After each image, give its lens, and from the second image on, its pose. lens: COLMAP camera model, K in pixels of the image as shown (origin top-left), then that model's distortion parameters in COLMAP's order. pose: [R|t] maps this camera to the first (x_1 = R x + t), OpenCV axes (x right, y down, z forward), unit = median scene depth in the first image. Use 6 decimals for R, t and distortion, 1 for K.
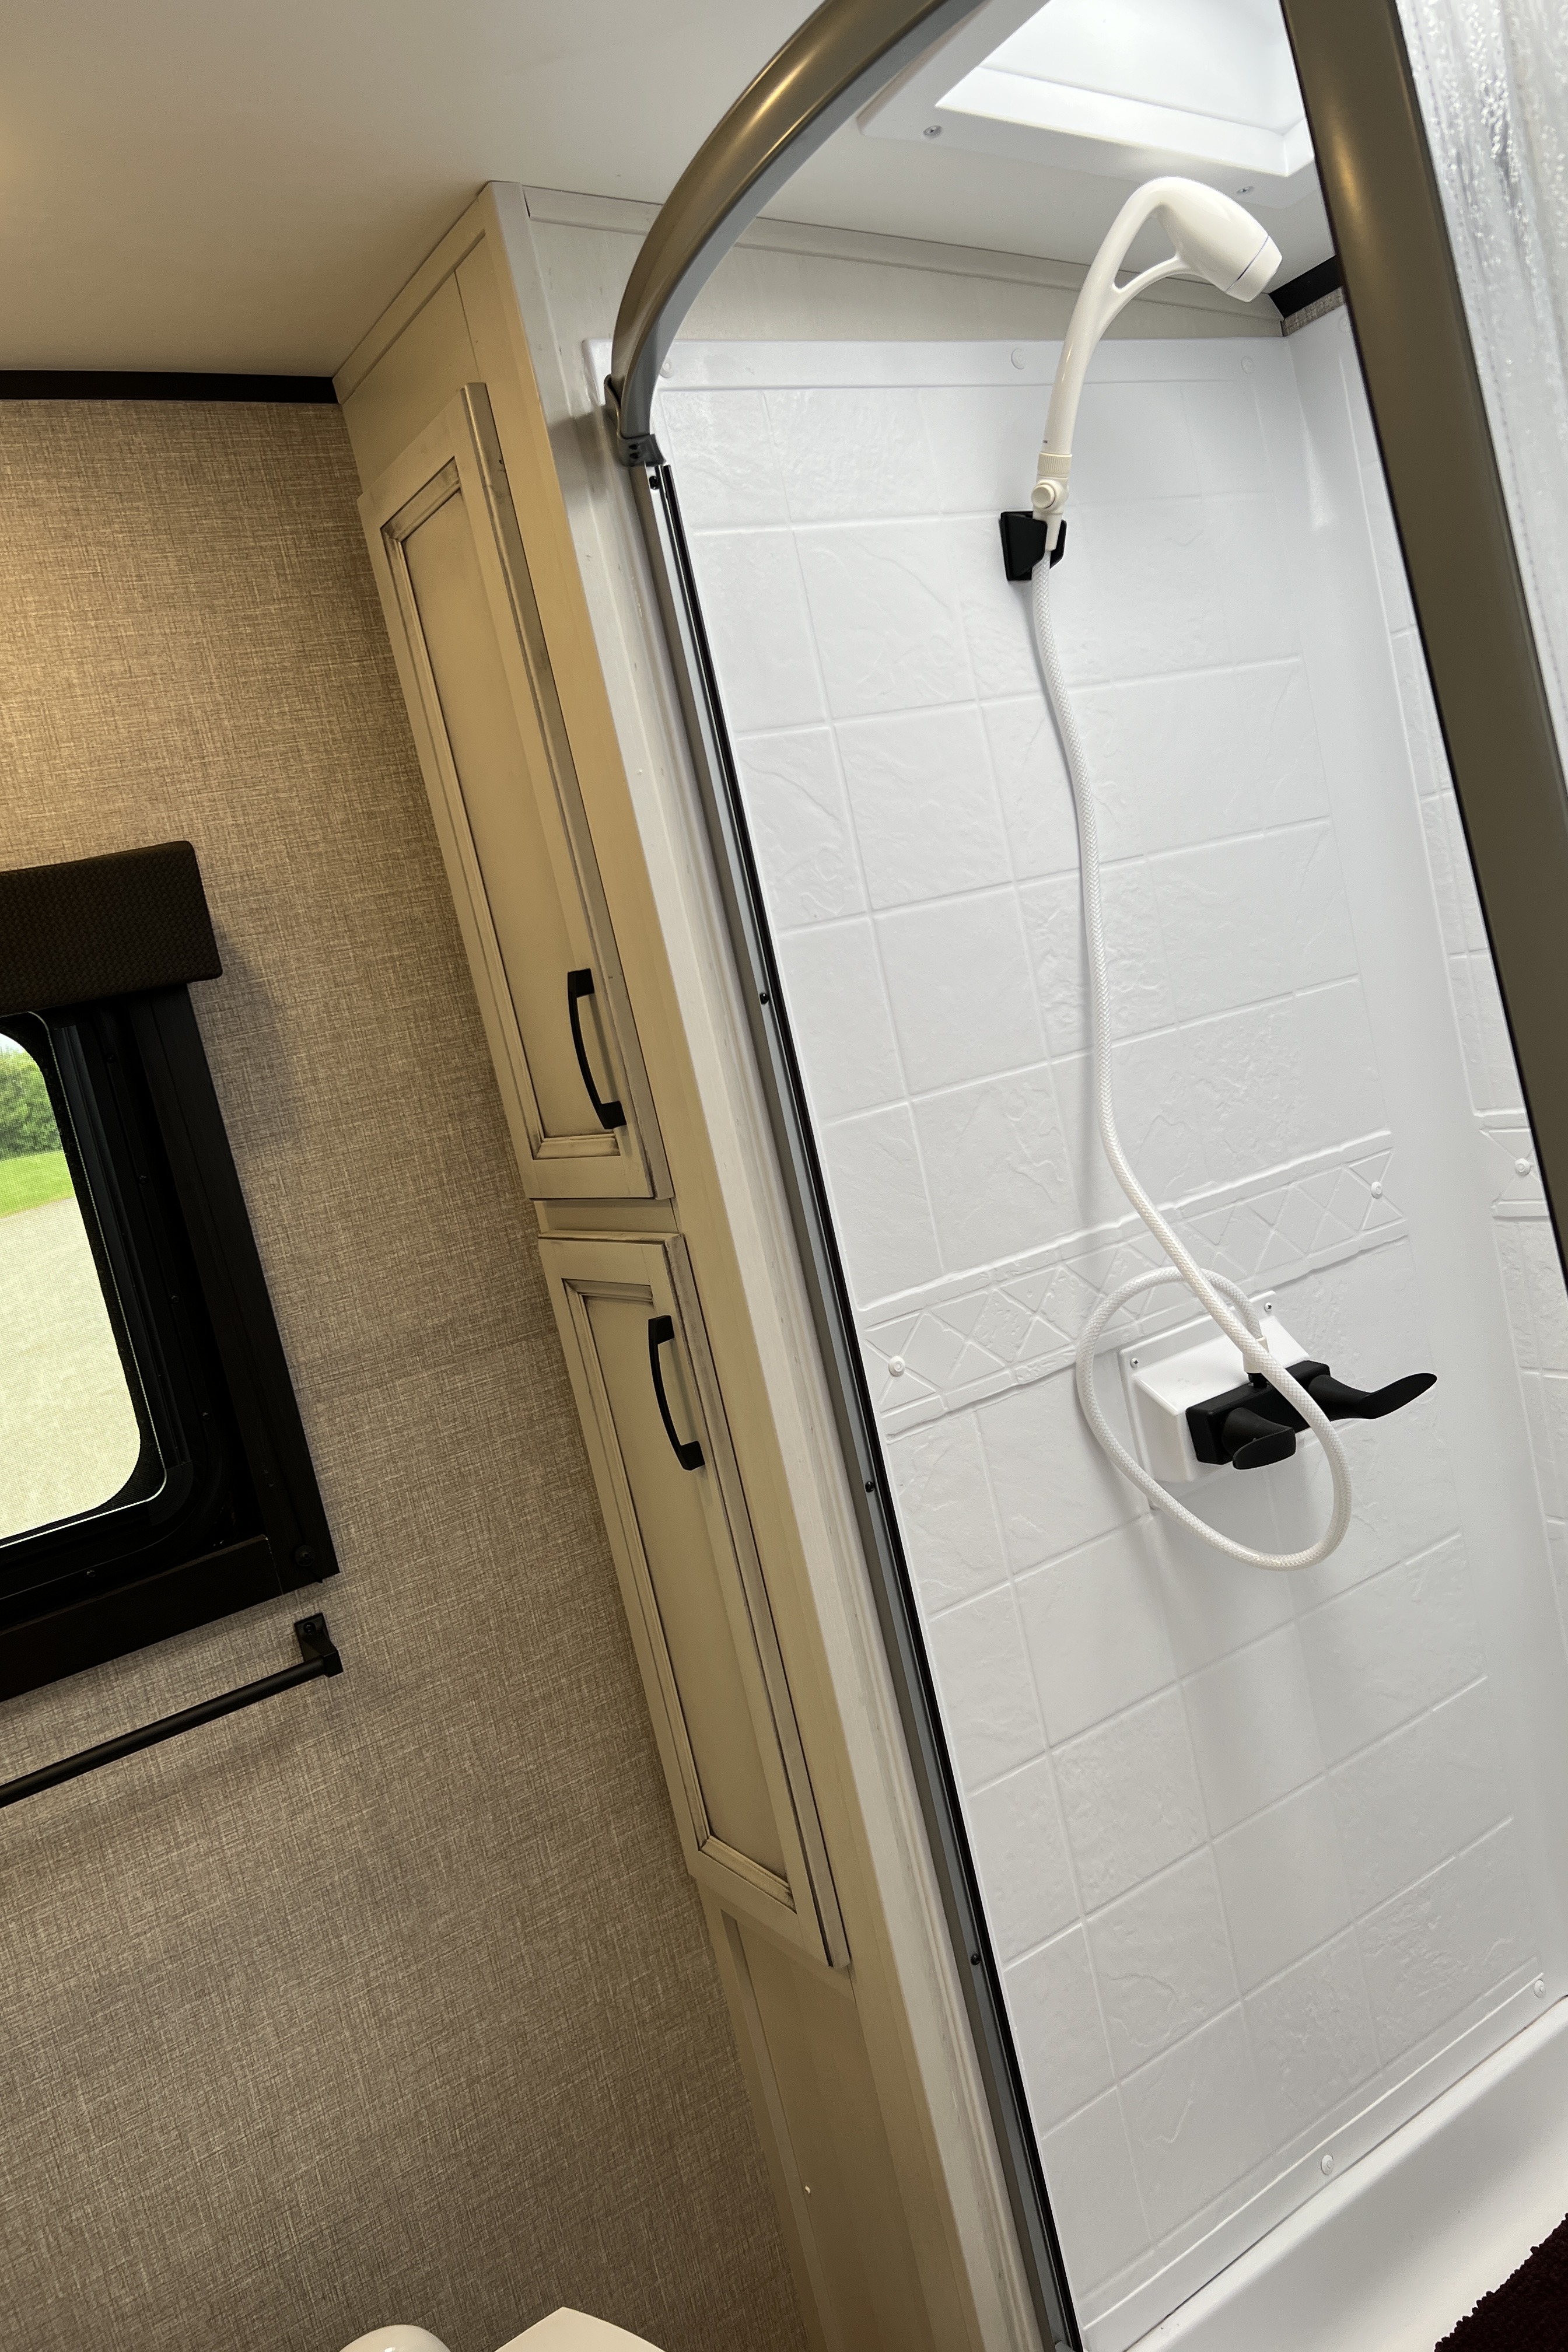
lens RADIAL K [[2131.1, 0, 785.5], [0, 2131.1, 1269.9], [0, 0, 1]] dist [0.009600, 0.006627]
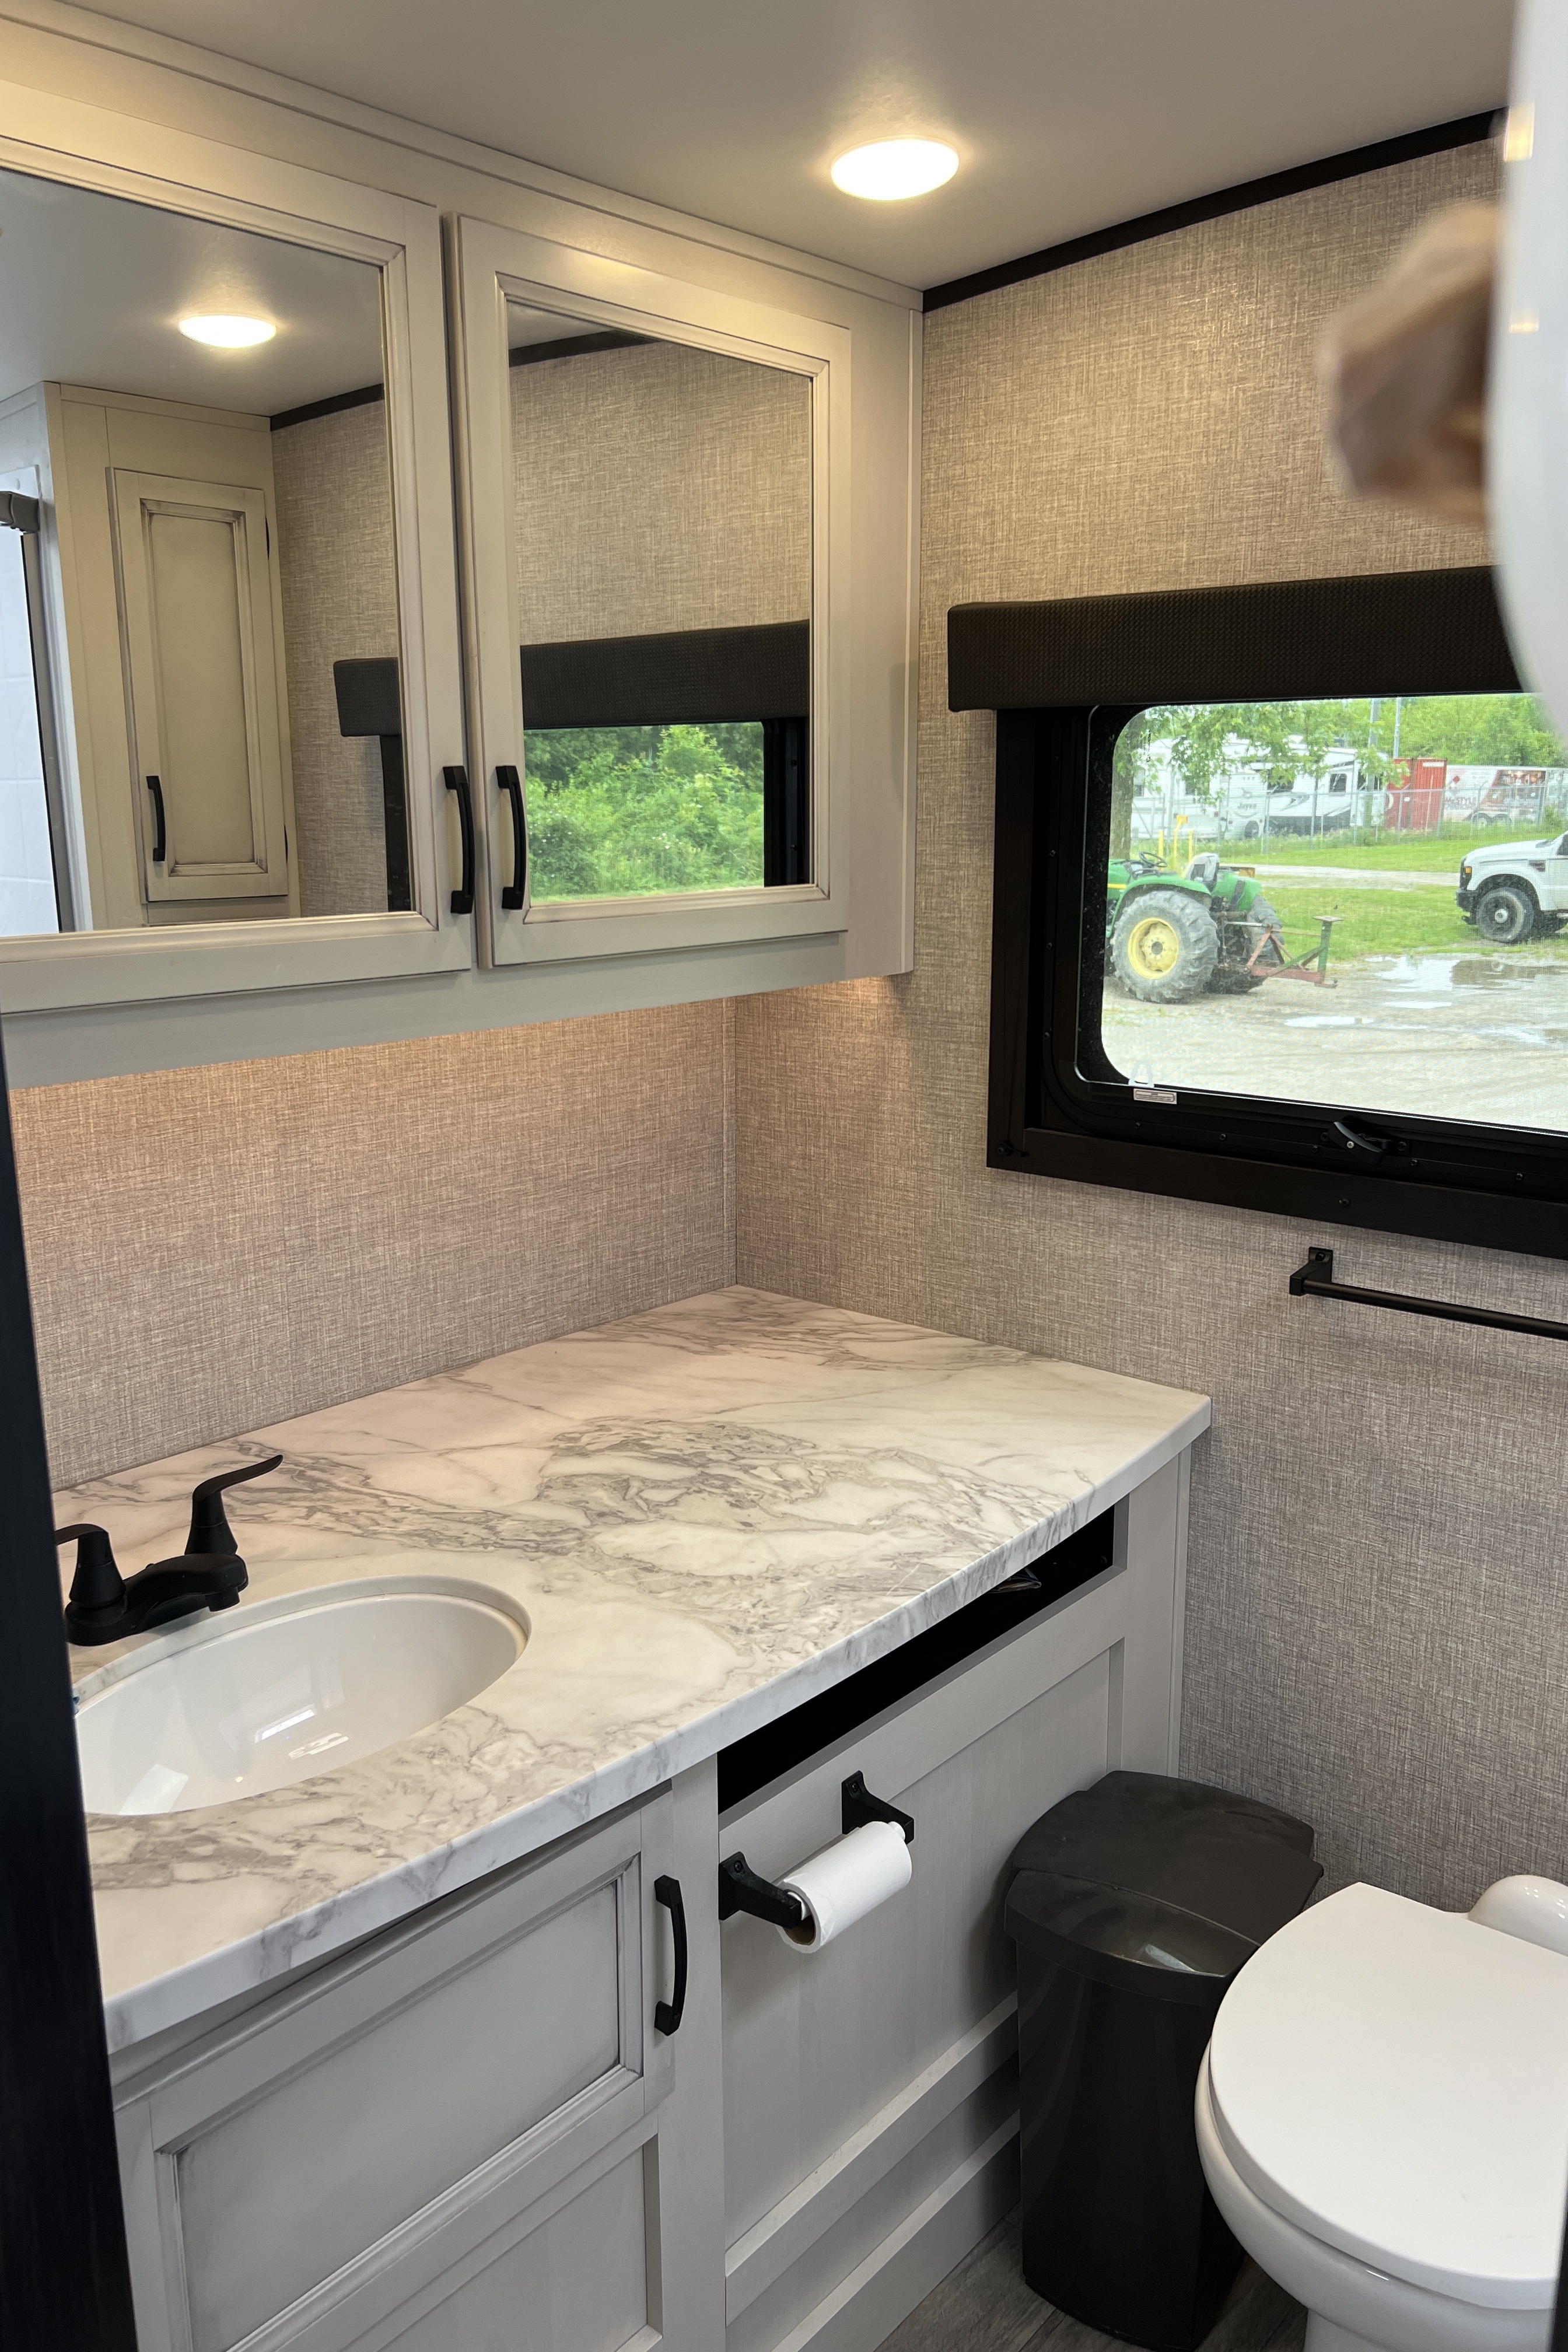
lens RADIAL K [[1804.4, 0, 784.0], [0, 1804.4, 1176.0], [0, 0, 1]] dist [0.001490, 0.000199]
pose [[0.200333, 0.407553, -0.890936, 0.605627], [-0.180571, 0.909151, 0.375284, -0.200084], [0.962944, 0.085696, 0.255725, 0.448768]]
